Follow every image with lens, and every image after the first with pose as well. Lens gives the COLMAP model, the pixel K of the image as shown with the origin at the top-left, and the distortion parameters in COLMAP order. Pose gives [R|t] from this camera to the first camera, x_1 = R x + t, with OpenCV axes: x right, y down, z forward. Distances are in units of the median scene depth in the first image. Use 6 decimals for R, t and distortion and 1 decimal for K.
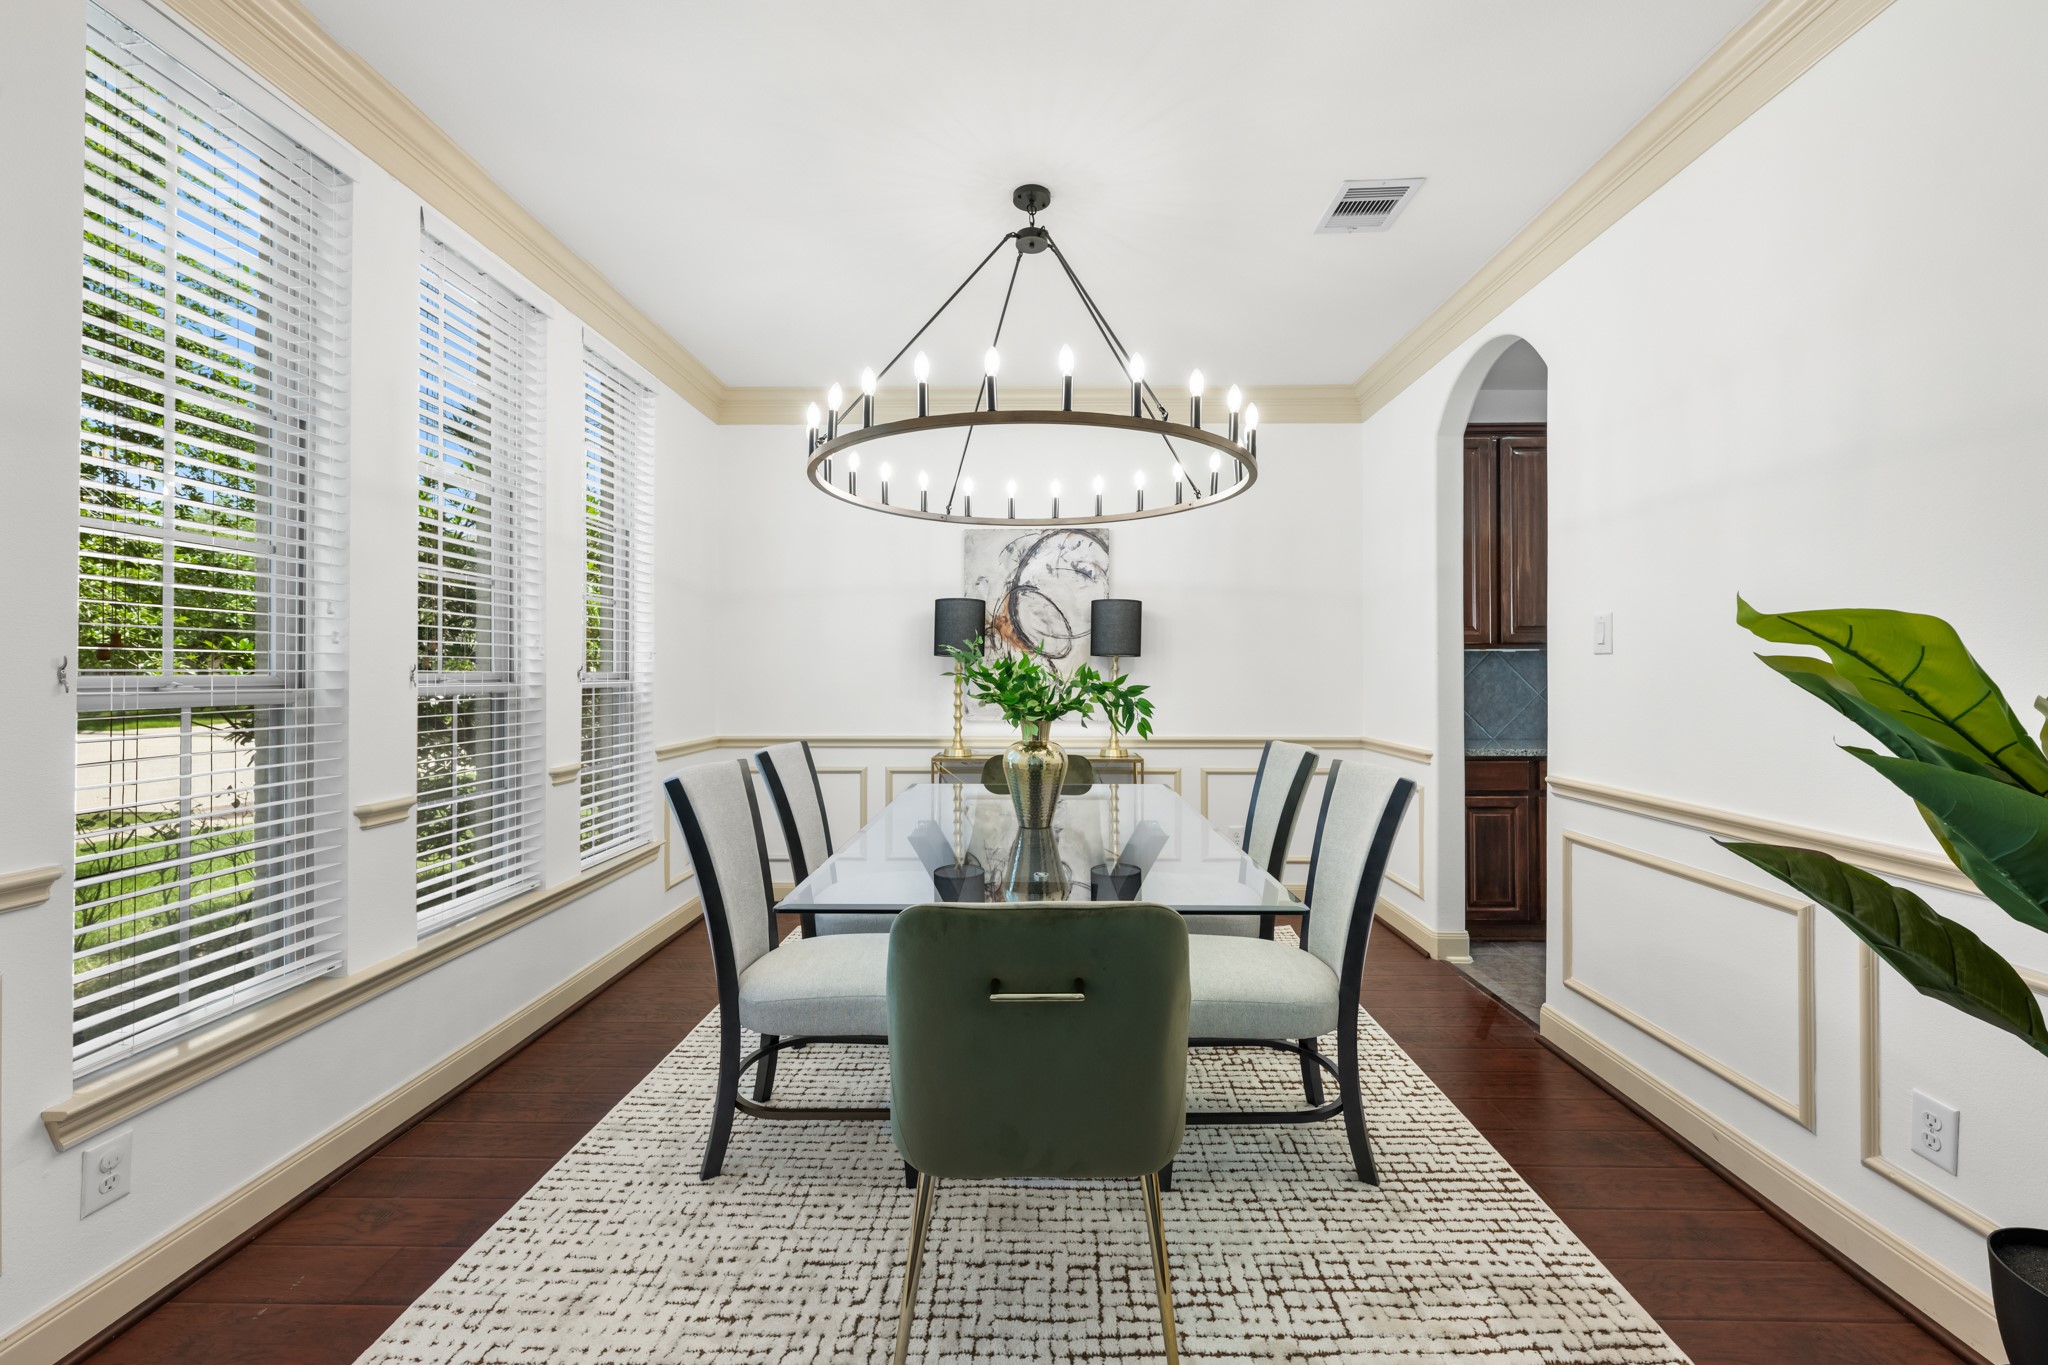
lens RADIAL K [[821.5, 0, 1027.7], [0, 821.5, 673.5], [0, 0, 1]] dist [0.000666, 0.000105]
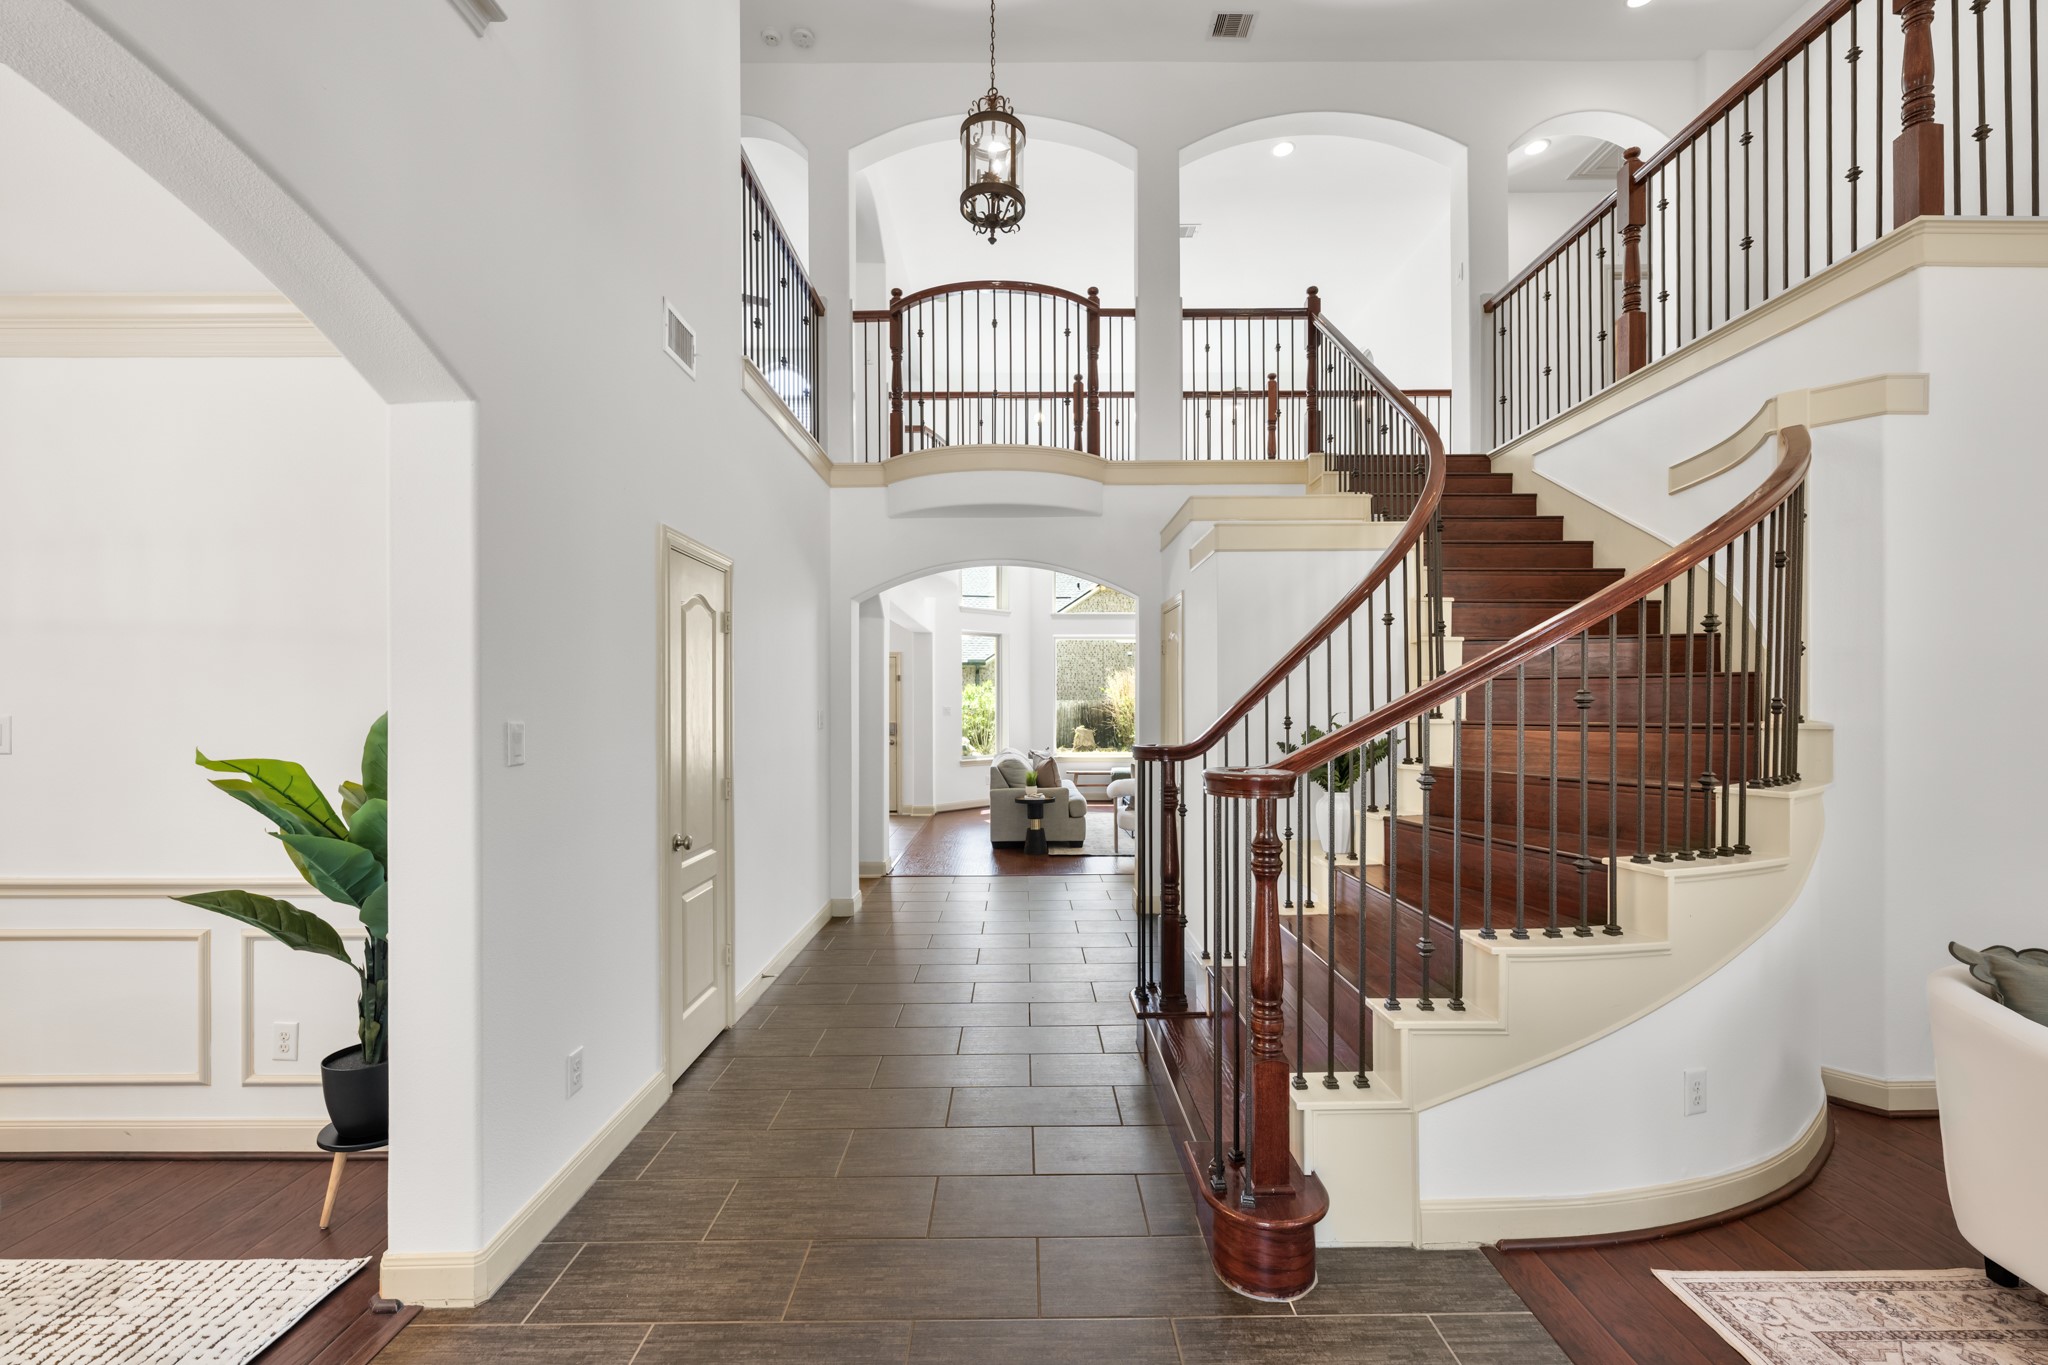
lens RADIAL K [[851.3, 0, 1031.1], [0, 851.3, 707.1], [0, 0, 1]] dist [0.000572, -0.000017]
pose [[-0.025742, 0.002831, 0.999665, -0.576677], [-0.000069, 0.999996, -0.002833, -0.107288], [-0.999669, -0.000141, -0.025742, -0.408929]]
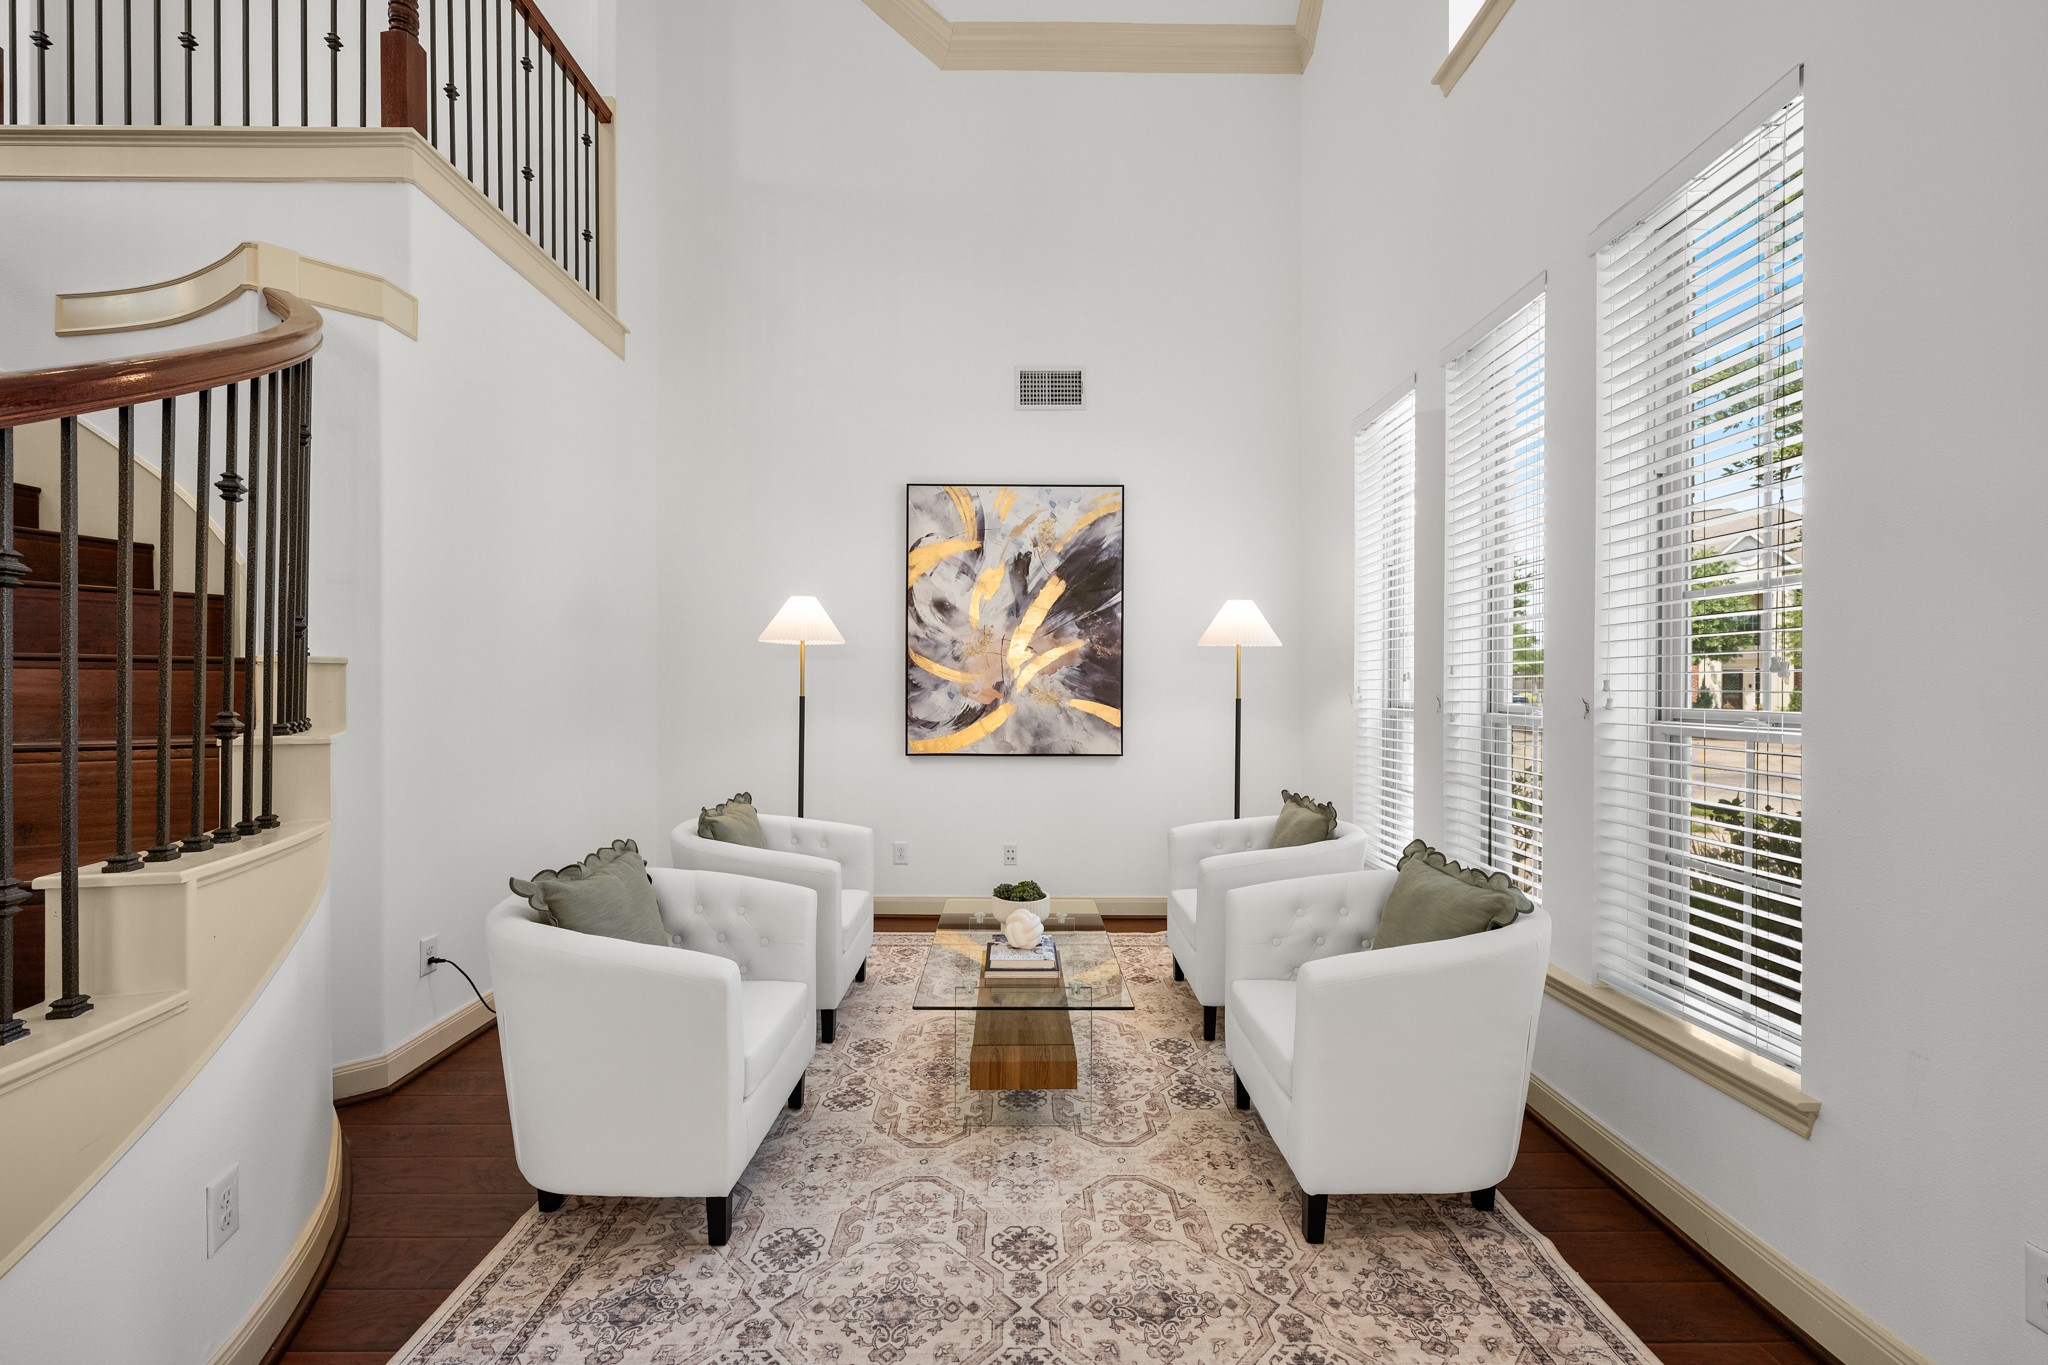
lens RADIAL K [[812.0, 0, 1027.5], [0, 812.0, 690.5], [0, 0, 1]] dist [-0.000786, -0.000032]
pose [[-0.999479, 0.005556, -0.031784, -0.083695], [0.005526, 0.999984, 0.001012, -0.029133], [0.031789, 0.000836, -0.999494, -0.631662]]
